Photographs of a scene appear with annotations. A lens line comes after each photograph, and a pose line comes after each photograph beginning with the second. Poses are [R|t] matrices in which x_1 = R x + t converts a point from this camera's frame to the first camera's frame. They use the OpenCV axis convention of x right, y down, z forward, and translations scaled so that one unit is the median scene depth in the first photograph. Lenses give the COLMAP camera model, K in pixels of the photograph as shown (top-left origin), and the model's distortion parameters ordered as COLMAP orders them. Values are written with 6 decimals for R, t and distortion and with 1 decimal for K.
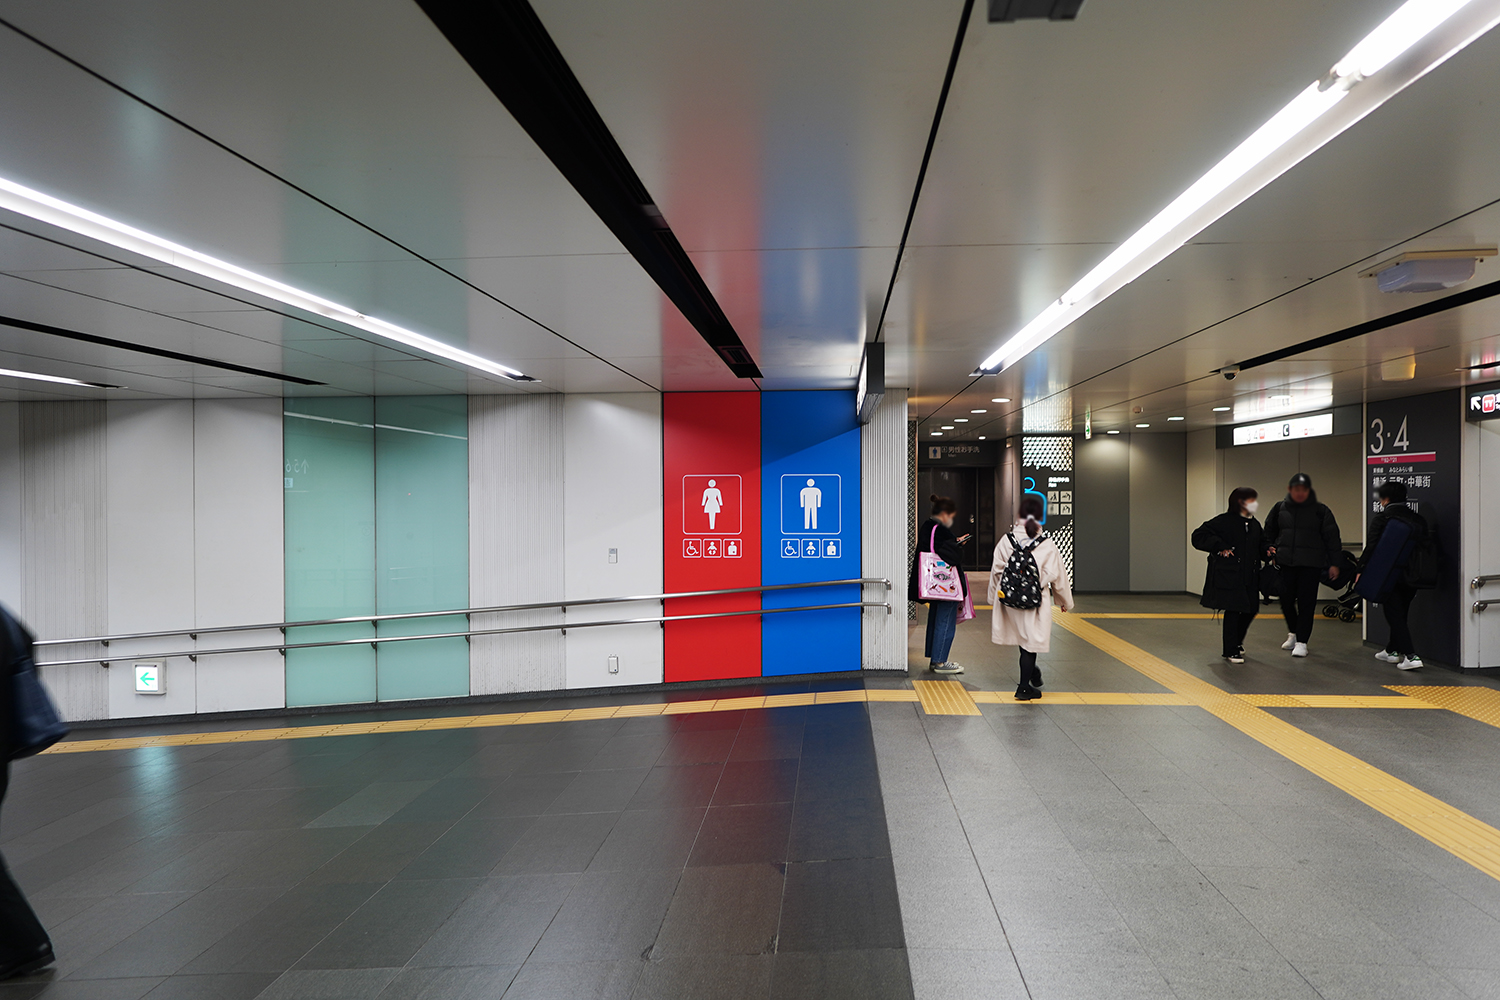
lens RADIAL K [[944.8, 0, 749.5], [0, 944.8, 496.4], [0, 0, 1]] dist [-0.010686, -0.000944]
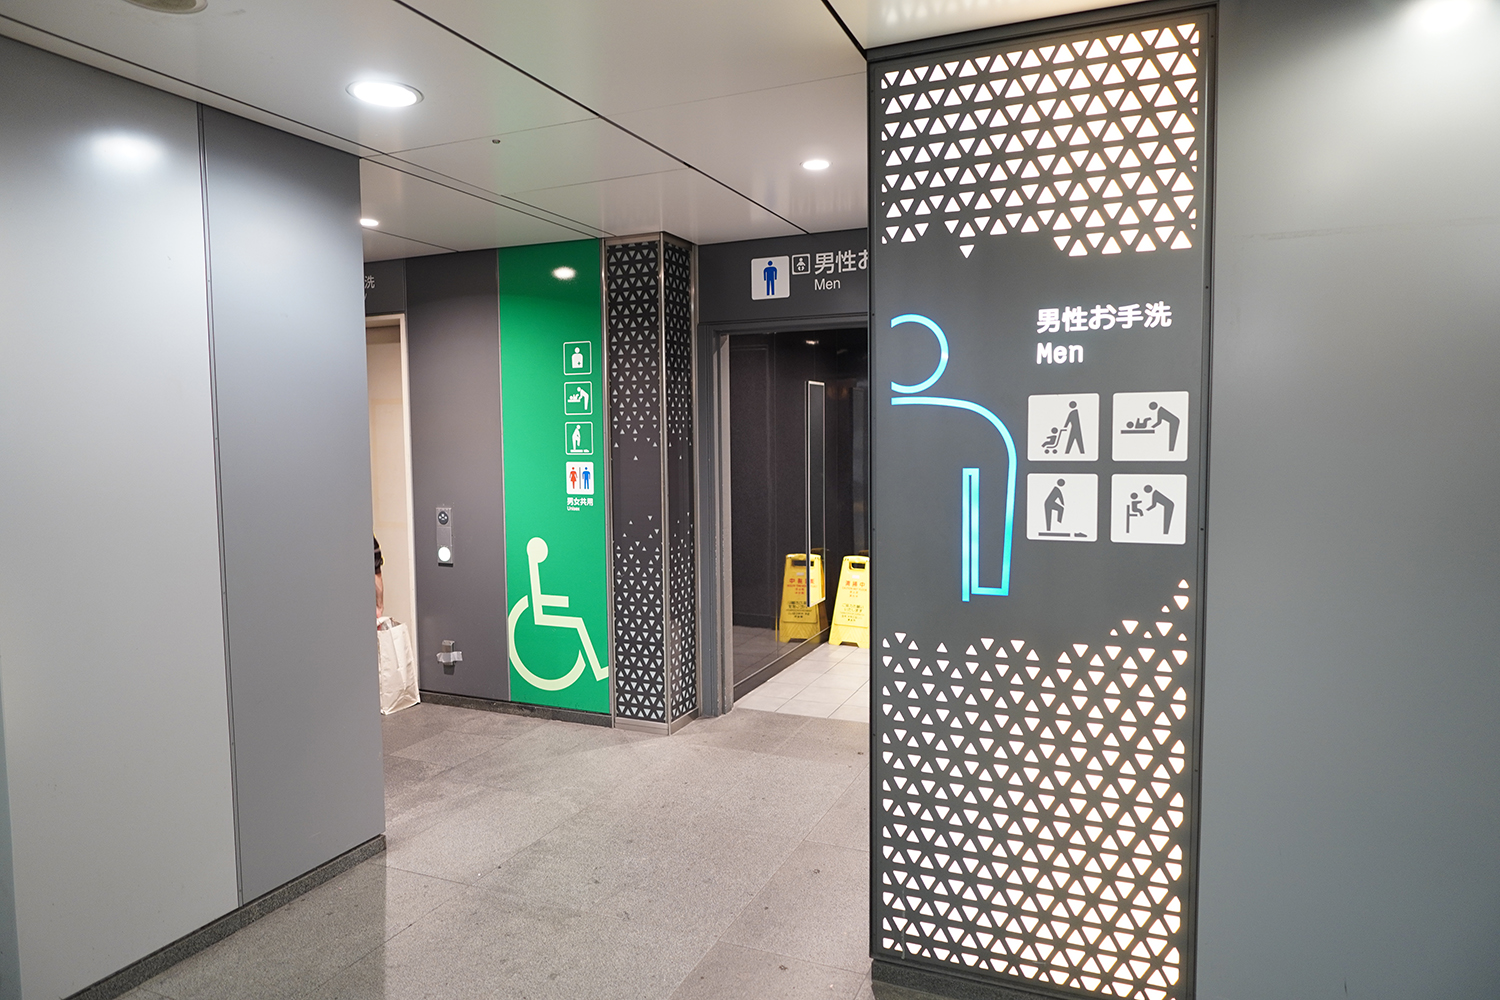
lens RADIAL K [[944.8, 0, 750.6], [0, 944.8, 499.0], [0, 0, 1]] dist [-0.010686, -0.000944]
pose [[0.955280, 0.017704, -0.295171, 0.318594], [0.002011, 0.997794, 0.066356, 0.001596], [0.295695, -0.063982, 0.953137, 0.833289]]
